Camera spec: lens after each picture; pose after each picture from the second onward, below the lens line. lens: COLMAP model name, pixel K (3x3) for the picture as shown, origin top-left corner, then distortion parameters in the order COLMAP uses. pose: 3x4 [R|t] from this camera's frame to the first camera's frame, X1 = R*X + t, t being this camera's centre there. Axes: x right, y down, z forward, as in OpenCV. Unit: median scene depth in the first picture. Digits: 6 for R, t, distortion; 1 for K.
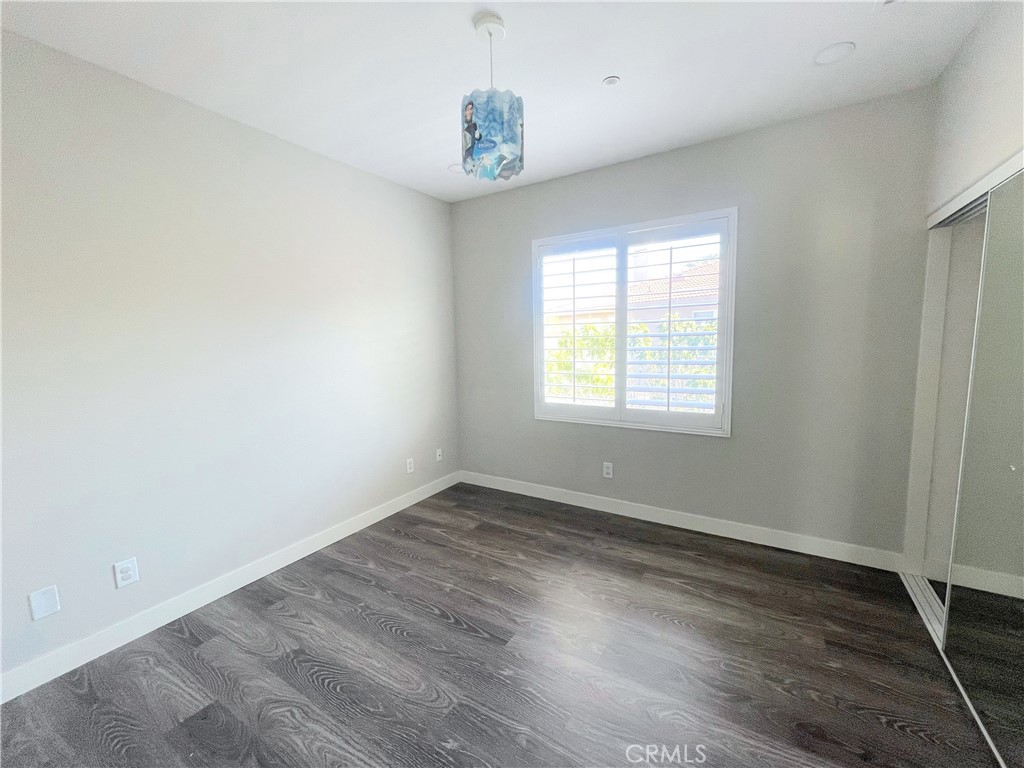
lens RADIAL K [[412.5, 0, 508.5], [0, 412.5, 388.7], [0, 0, 1]] dist [0.002056, 0.000934]
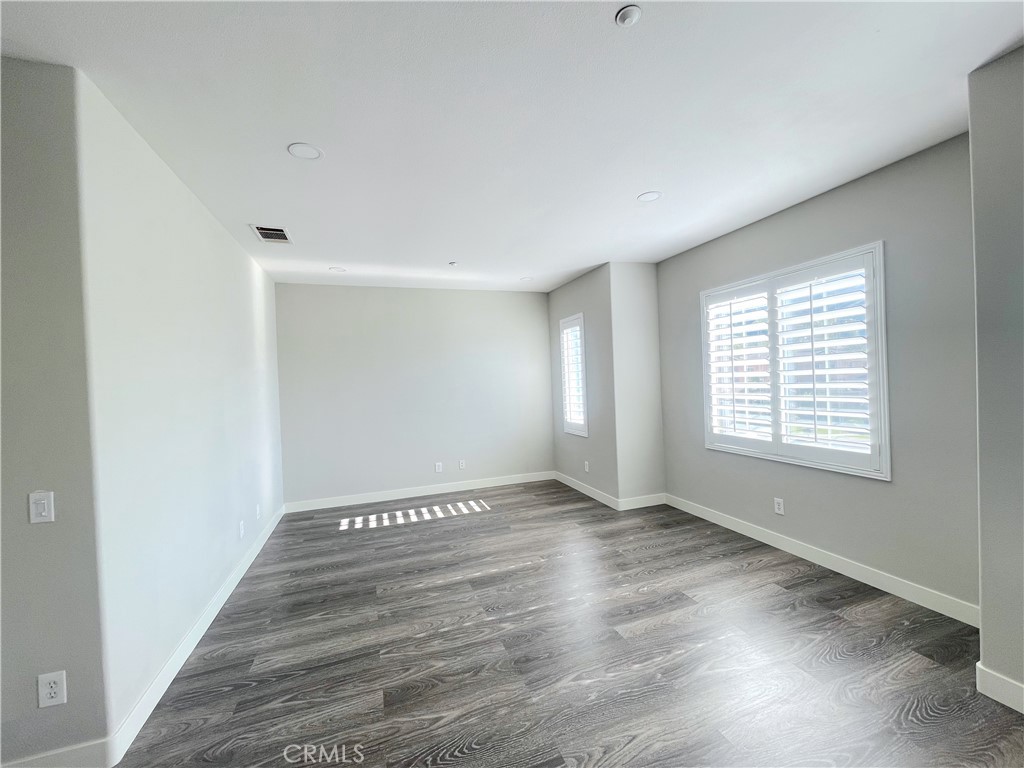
lens RADIAL K [[412.5, 0, 514.7], [0, 412.5, 385.6], [0, 0, 1]] dist [0.002056, 0.000934]
pose [[0.767863, -0.004432, -0.640598, 0.432504], [-0.049878, 0.996527, -0.066682, 0.008441], [0.638669, 0.083154, 0.764975, -0.209422]]
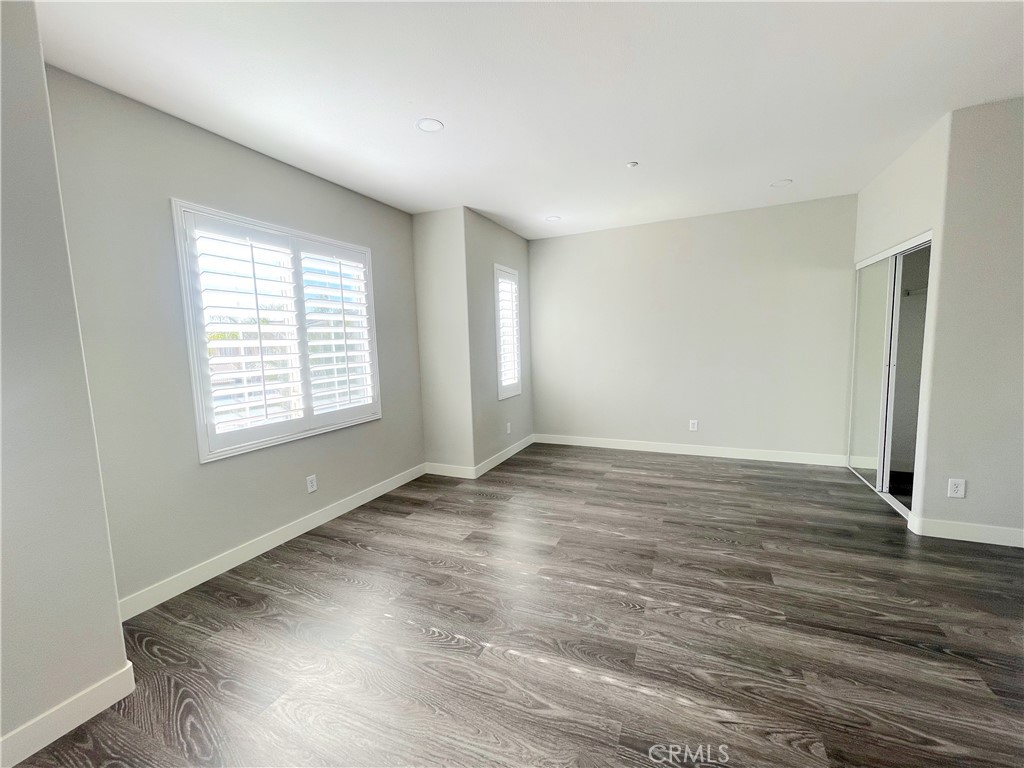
lens RADIAL K [[412.5, 0, 514.0], [0, 412.5, 381.1], [0, 0, 1]] dist [0.002056, 0.000934]
pose [[-0.103785, -0.074370, 0.991815, -0.730709], [0.146950, 0.985110, 0.089244, -0.049074], [-0.983684, 0.155010, -0.091311, 0.613572]]
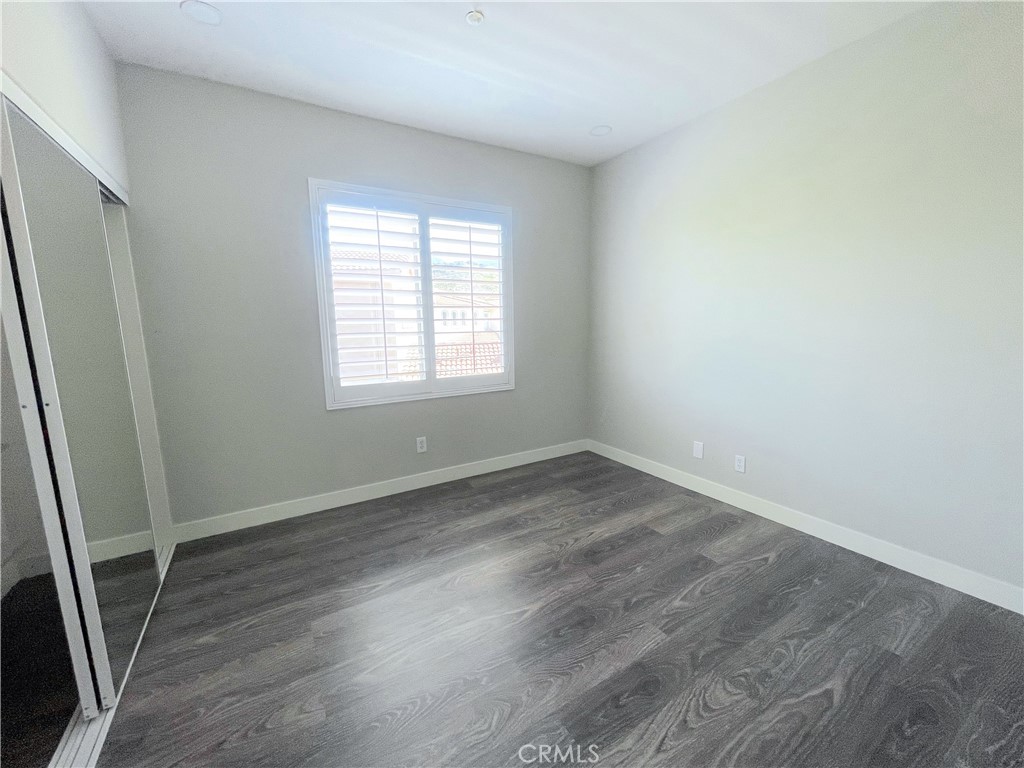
lens RADIAL K [[412.5, 0, 538.2], [0, 412.5, 375.8], [0, 0, 1]] dist [0.002056, 0.000934]
pose [[0.437314, -0.119621, 0.891318, -0.509393], [0.092284, 0.991851, 0.087835, -0.025456], [-0.894561, 0.043843, 0.444790, 0.324819]]
